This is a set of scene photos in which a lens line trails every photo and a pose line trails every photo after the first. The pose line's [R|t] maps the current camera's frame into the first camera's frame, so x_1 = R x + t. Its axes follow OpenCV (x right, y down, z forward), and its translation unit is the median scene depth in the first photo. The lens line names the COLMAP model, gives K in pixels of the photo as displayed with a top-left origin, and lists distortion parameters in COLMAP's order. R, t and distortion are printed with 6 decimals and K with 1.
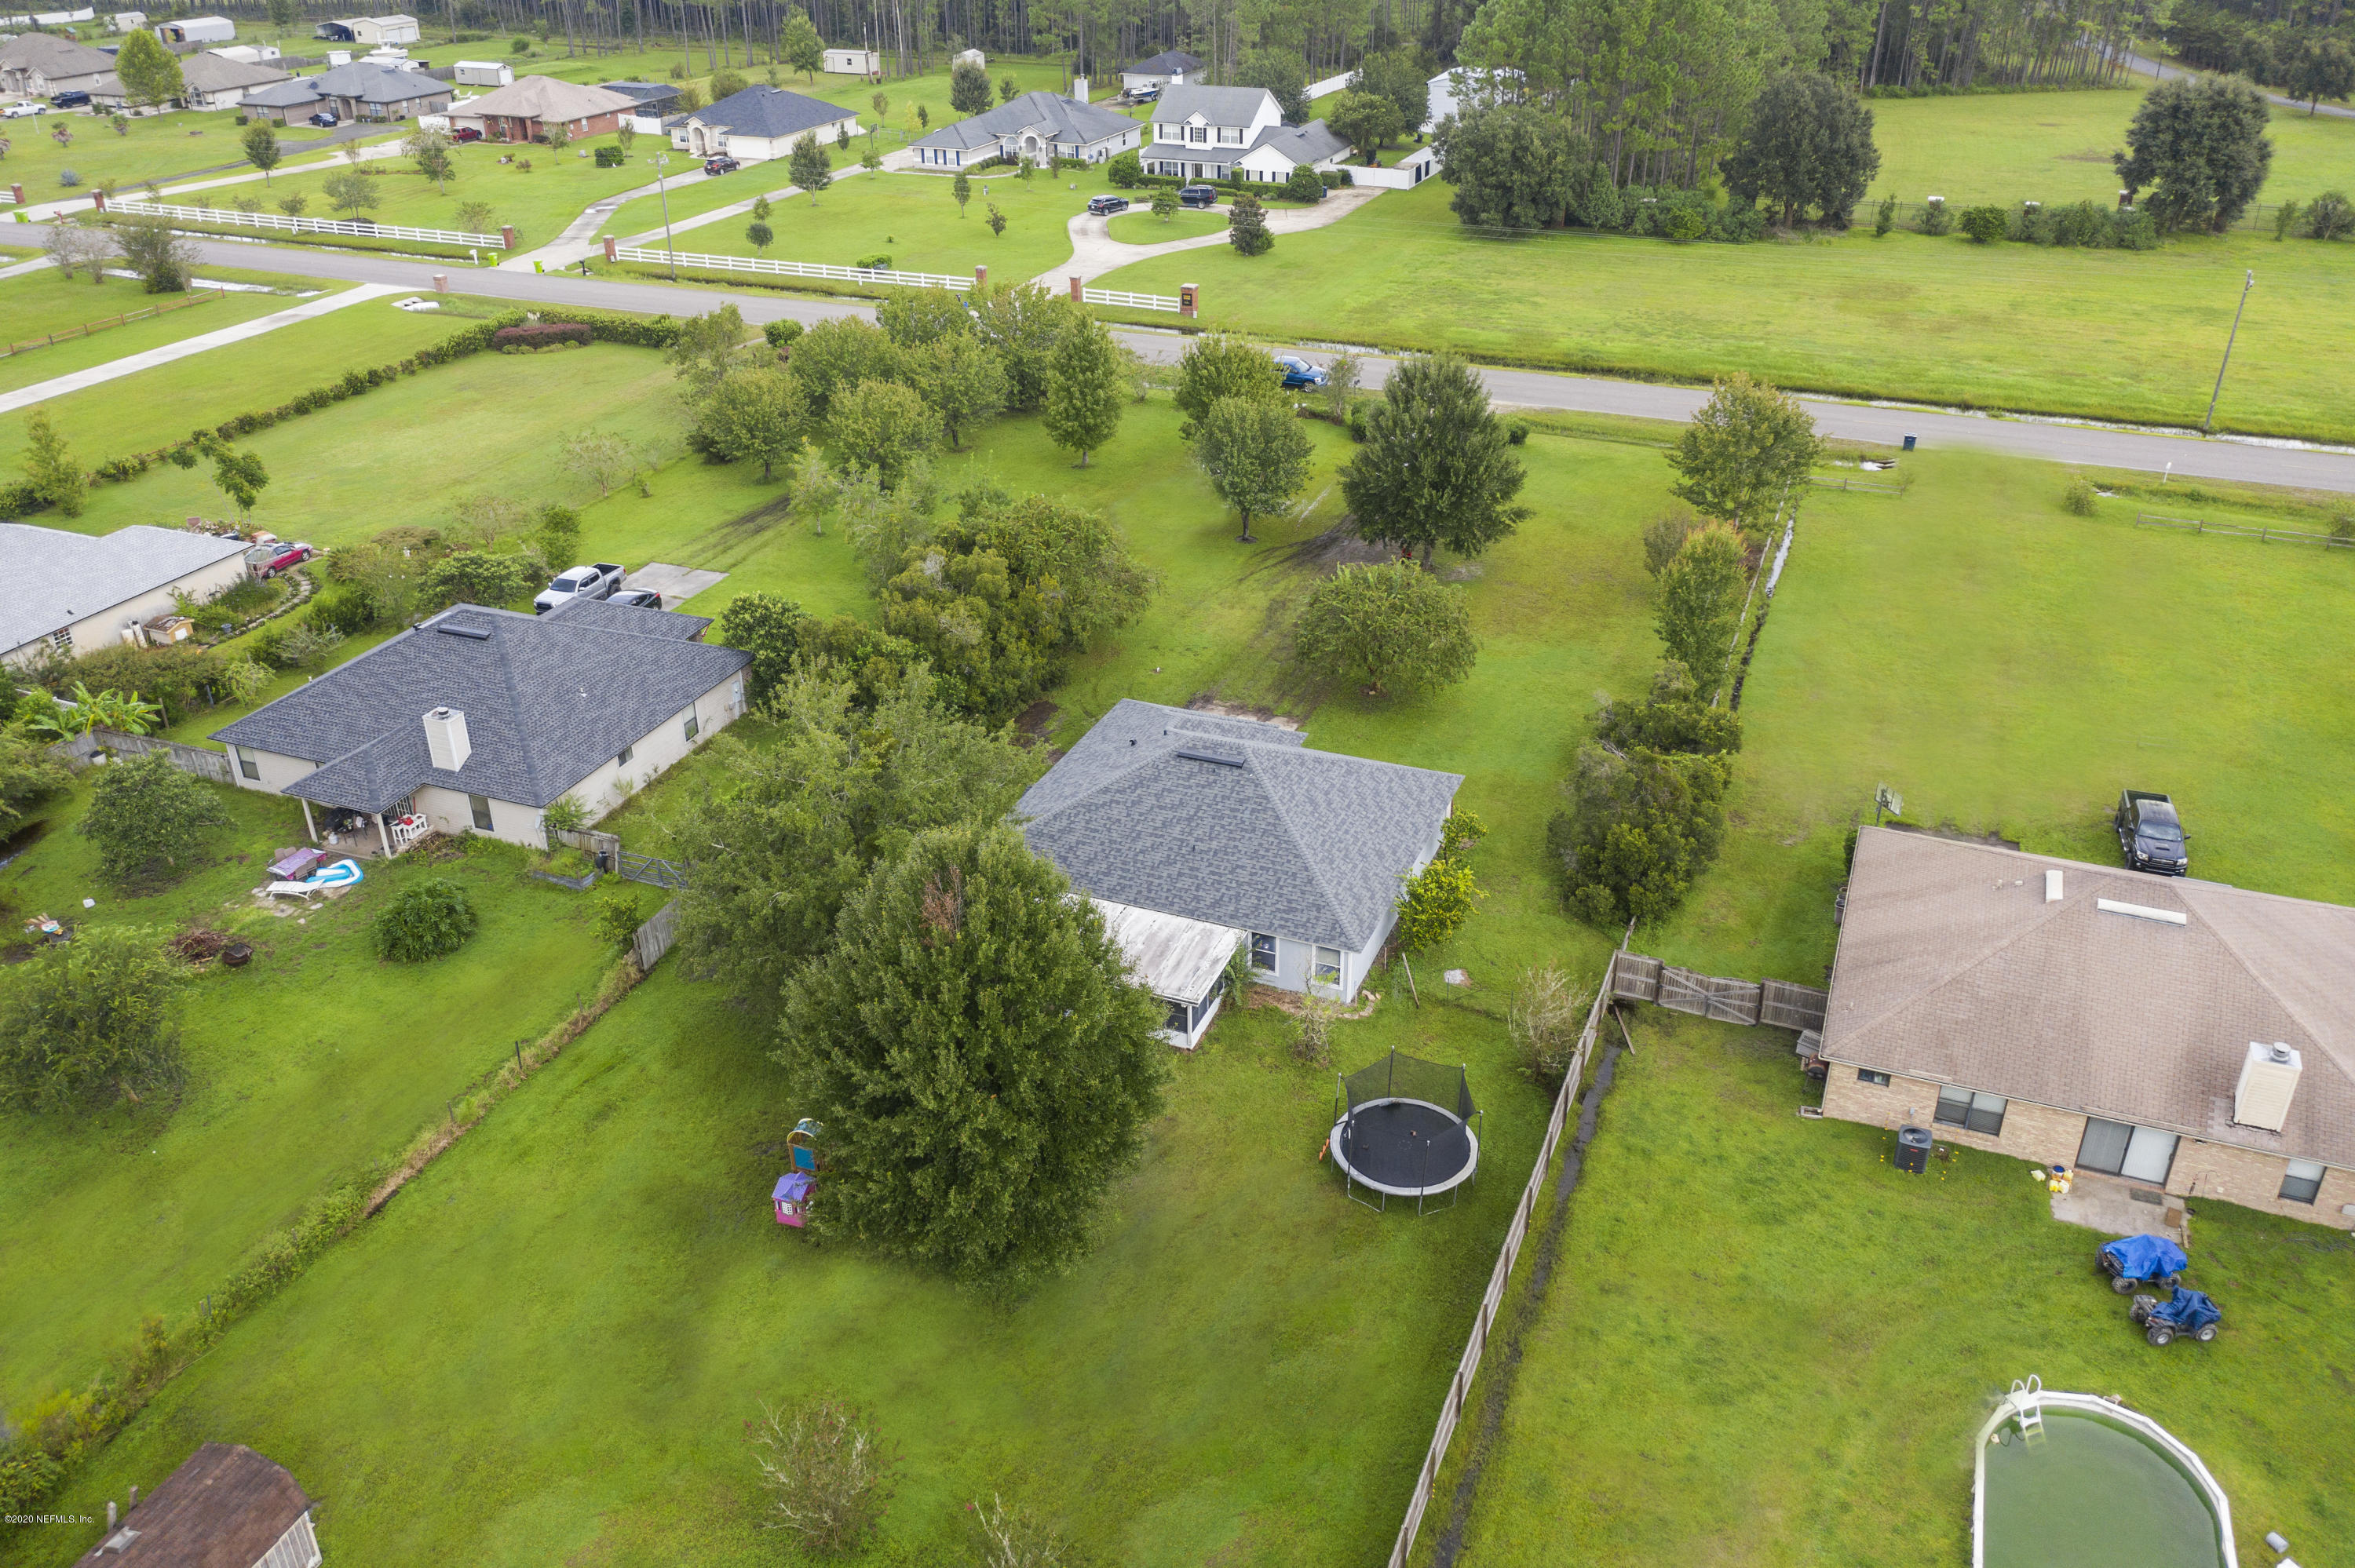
lens RADIAL K [[1872.2, 0, 1190.5], [0, 1872.2, 782.3], [0, 0, 1]] dist [-0.013069, 0.005988]
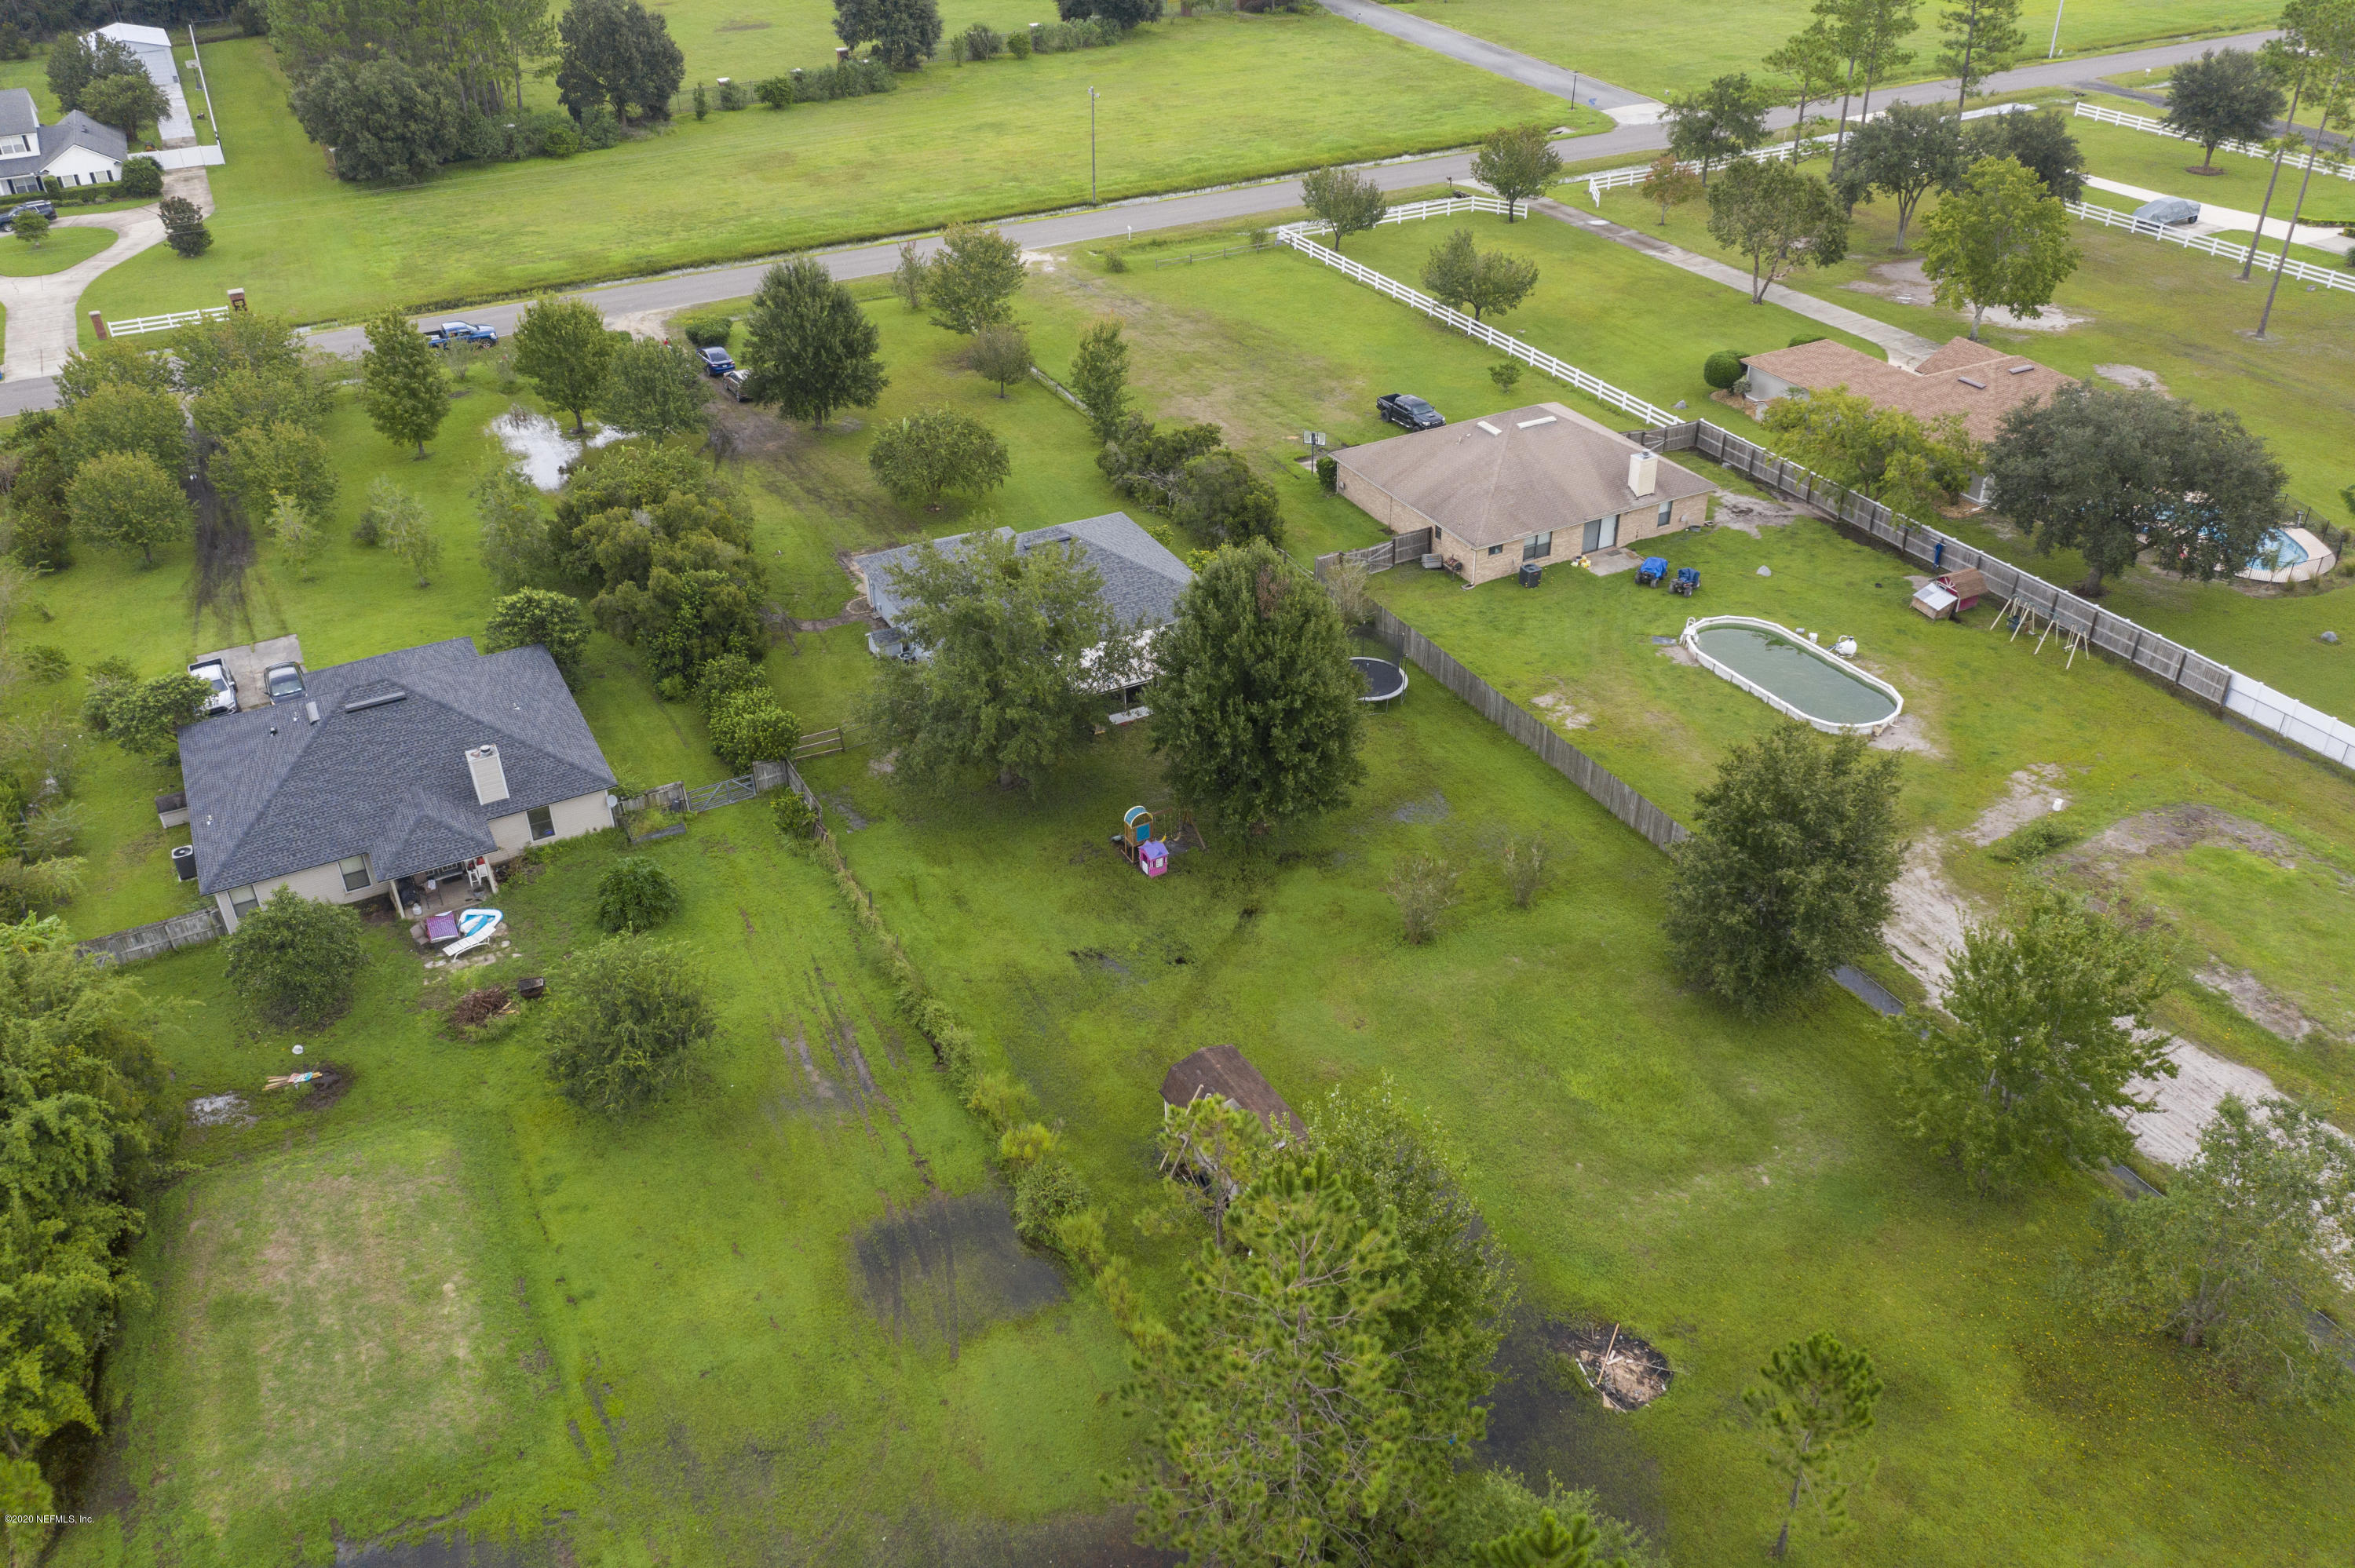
lens RADIAL K [[1872.2, 0, 1190.5], [0, 1872.2, 782.3], [0, 0, 1]] dist [-0.013069, 0.005988]
pose [[0.644285, -0.409222, 0.646092, -0.658913], [0.369315, 0.906249, 0.205719, -0.072106], [-0.669704, 0.106070, 0.735014, -0.060585]]
